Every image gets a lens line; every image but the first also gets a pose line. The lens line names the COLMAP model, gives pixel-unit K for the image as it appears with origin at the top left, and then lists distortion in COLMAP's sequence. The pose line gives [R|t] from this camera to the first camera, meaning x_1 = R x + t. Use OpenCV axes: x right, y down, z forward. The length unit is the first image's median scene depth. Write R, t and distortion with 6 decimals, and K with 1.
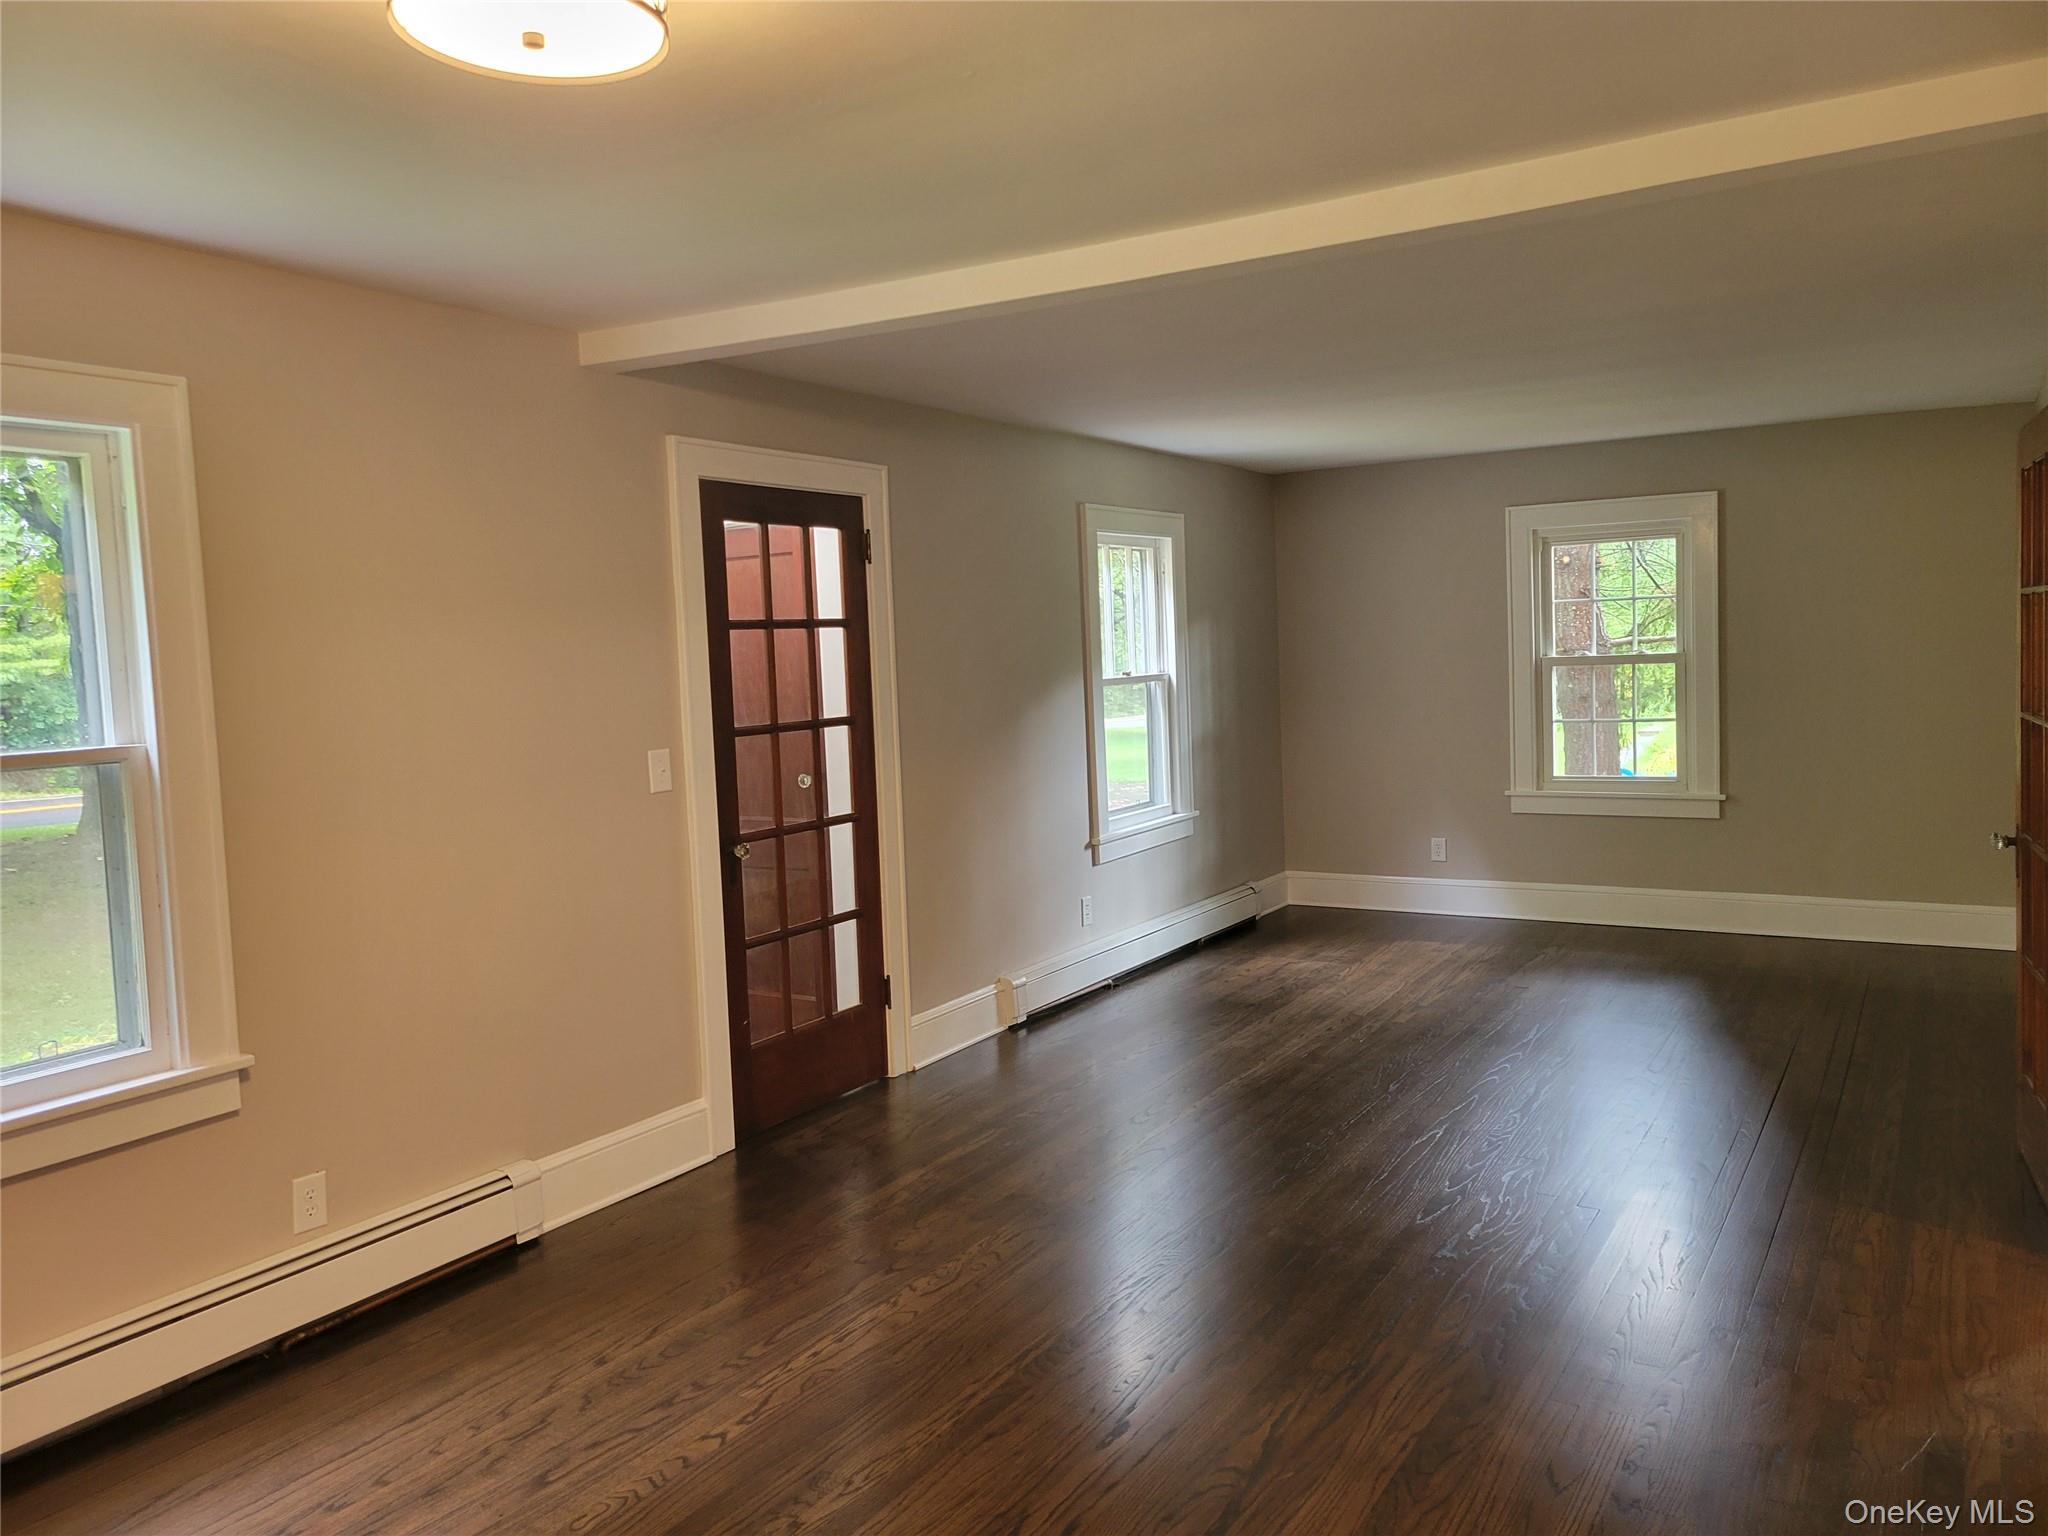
lens RADIAL K [[1564.2, 0, 1029.9], [0, 1564.2, 753.7], [0, 0, 1]] dist [0.058316, 0.000315]
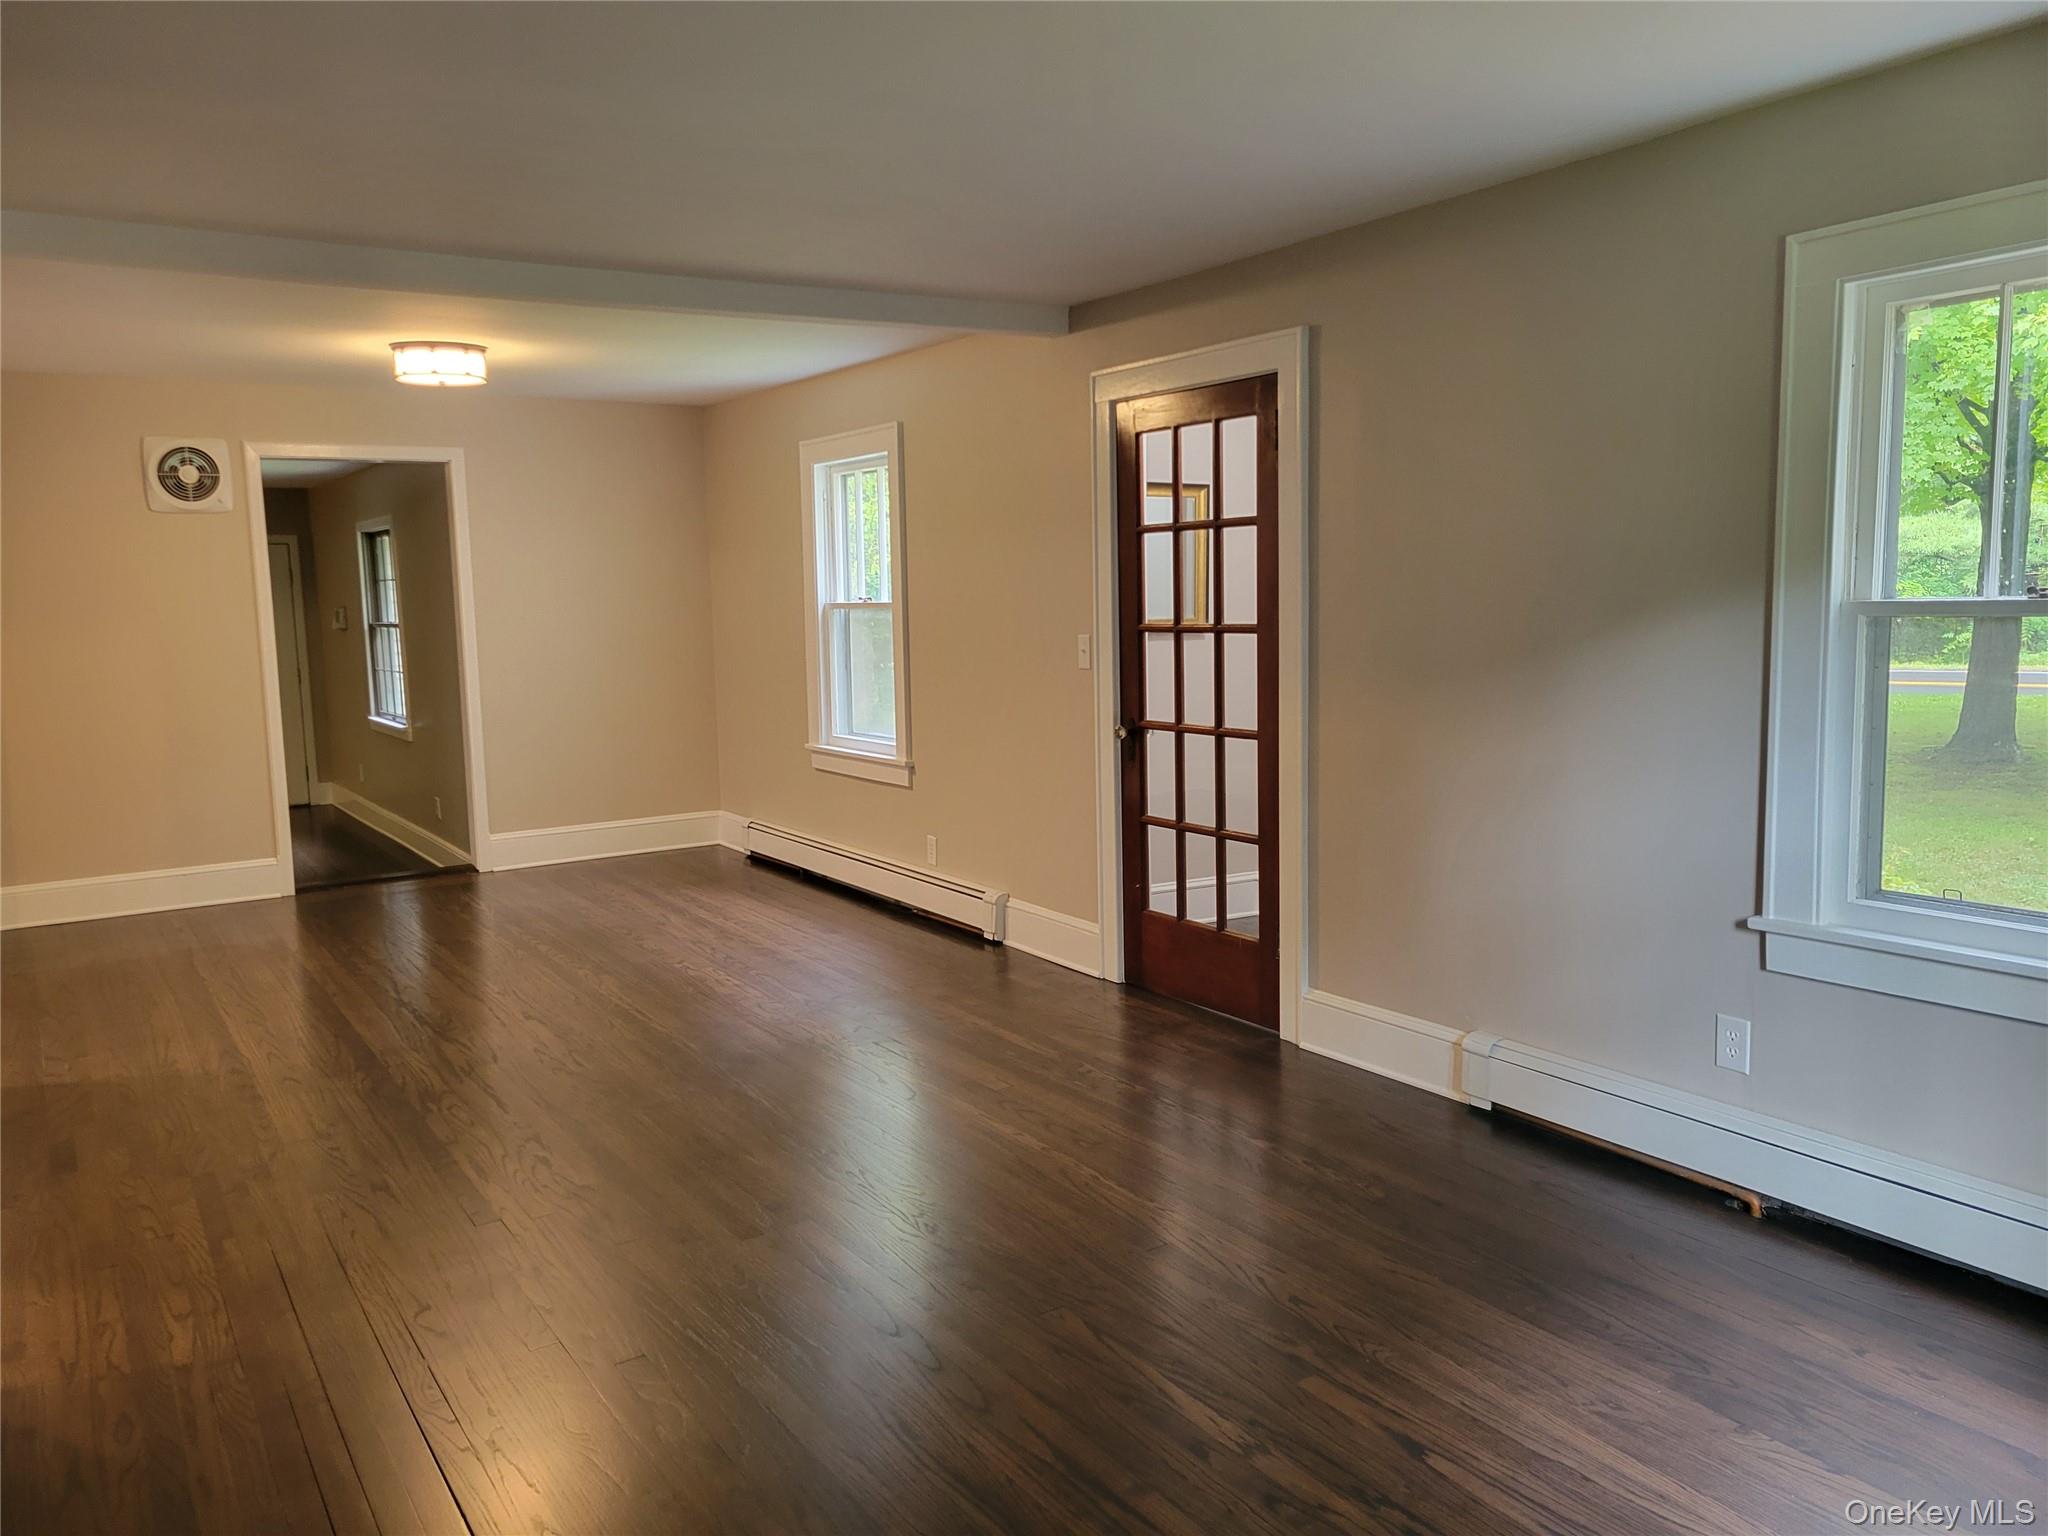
lens RADIAL K [[1564.2, 0, 1029.9], [0, 1564.2, 753.7], [0, 0, 1]] dist [0.058316, 0.000315]
pose [[-0.448951, 0.148962, -0.881053, 0.769616], [-0.015776, 0.984532, 0.174496, -0.108712], [0.893417, 0.092239, -0.439656, 1.312723]]
